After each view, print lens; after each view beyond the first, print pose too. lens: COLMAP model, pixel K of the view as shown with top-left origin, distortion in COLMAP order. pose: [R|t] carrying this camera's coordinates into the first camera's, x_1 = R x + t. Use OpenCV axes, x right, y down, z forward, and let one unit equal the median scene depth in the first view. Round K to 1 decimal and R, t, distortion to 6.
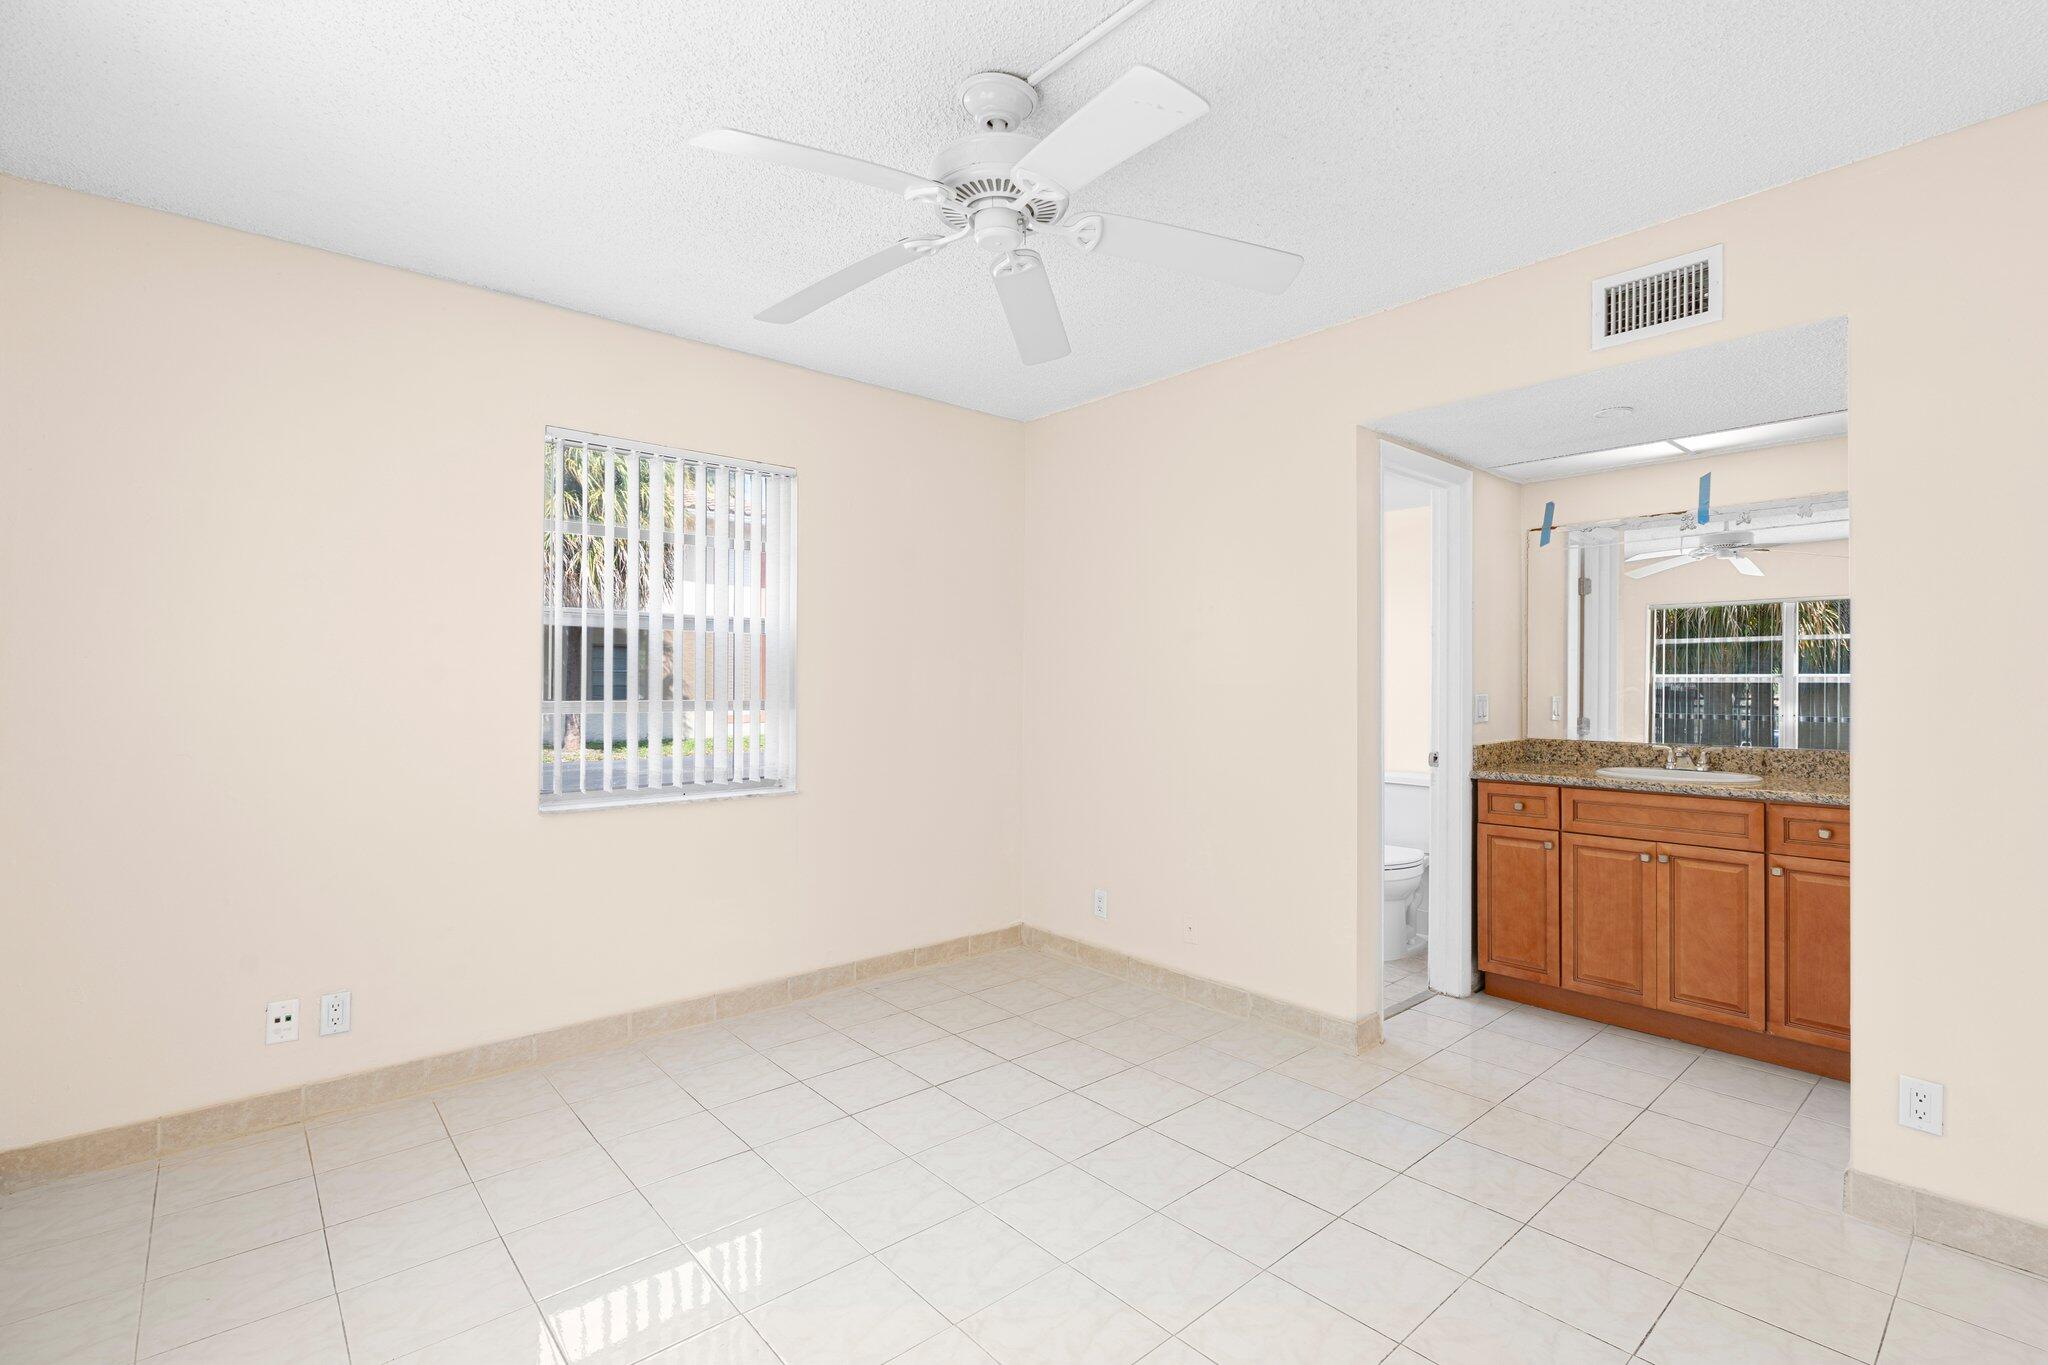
lens RADIAL K [[923.4, 0, 1017.2], [0, 923.4, 688.5], [0, 0, 1]] dist [-0.005248, 0.001012]
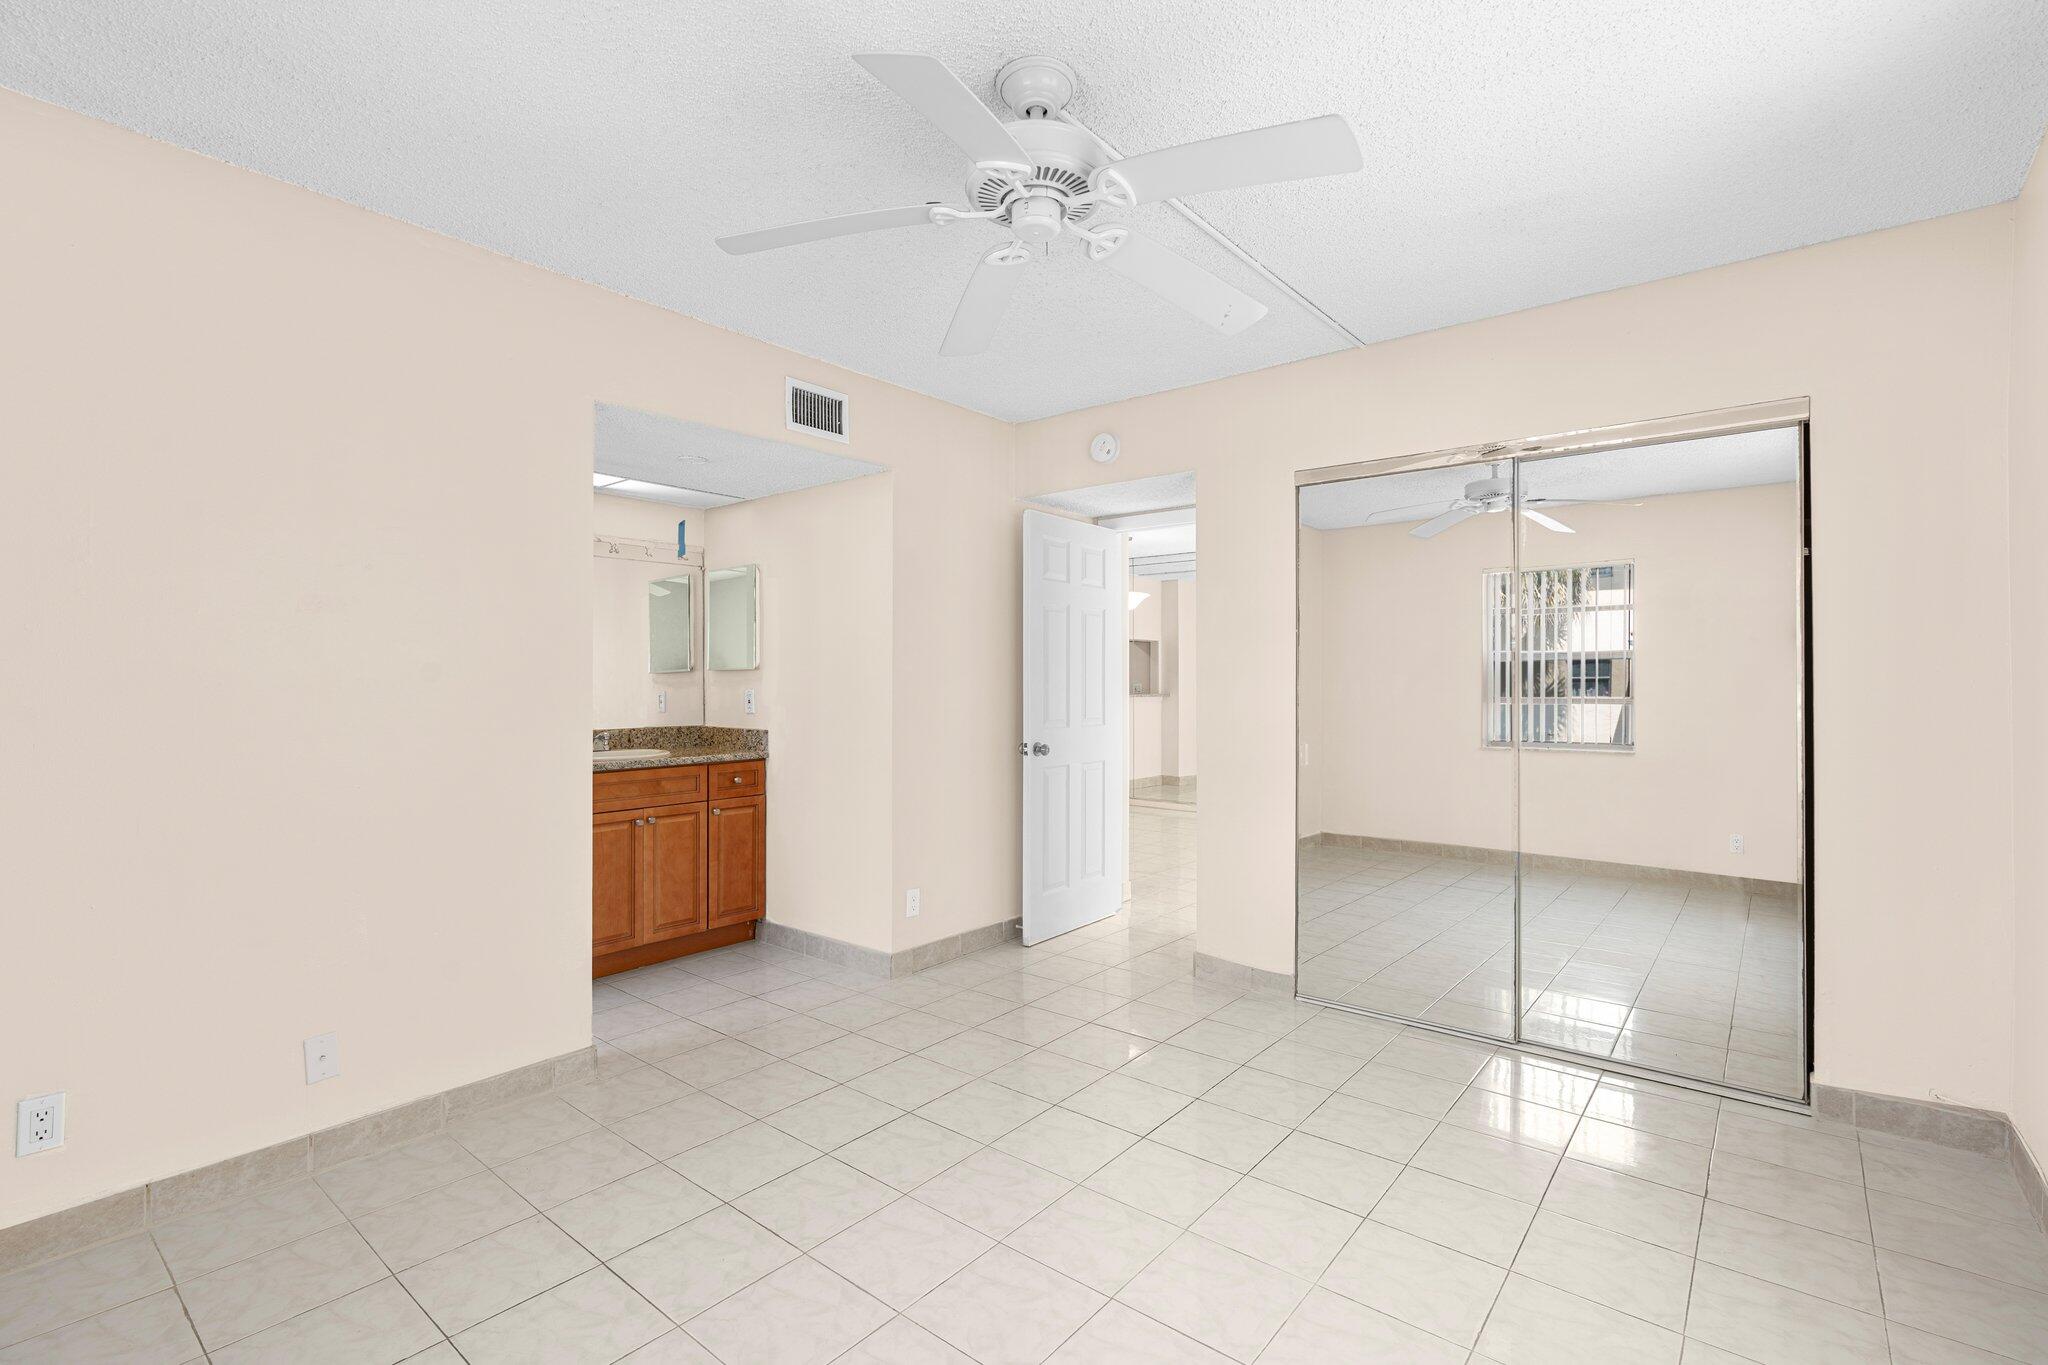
lens RADIAL K [[926.3, 0, 1025.8], [0, 926.3, 669.7], [0, 0, 1]] dist [-0.015369, 0.008716]
pose [[-0.173713, 0.013497, 0.984704, -0.633201], [0.004326, 0.999907, -0.012942, 0.000275], [-0.984787, 0.002011, -0.173755, 0.744331]]
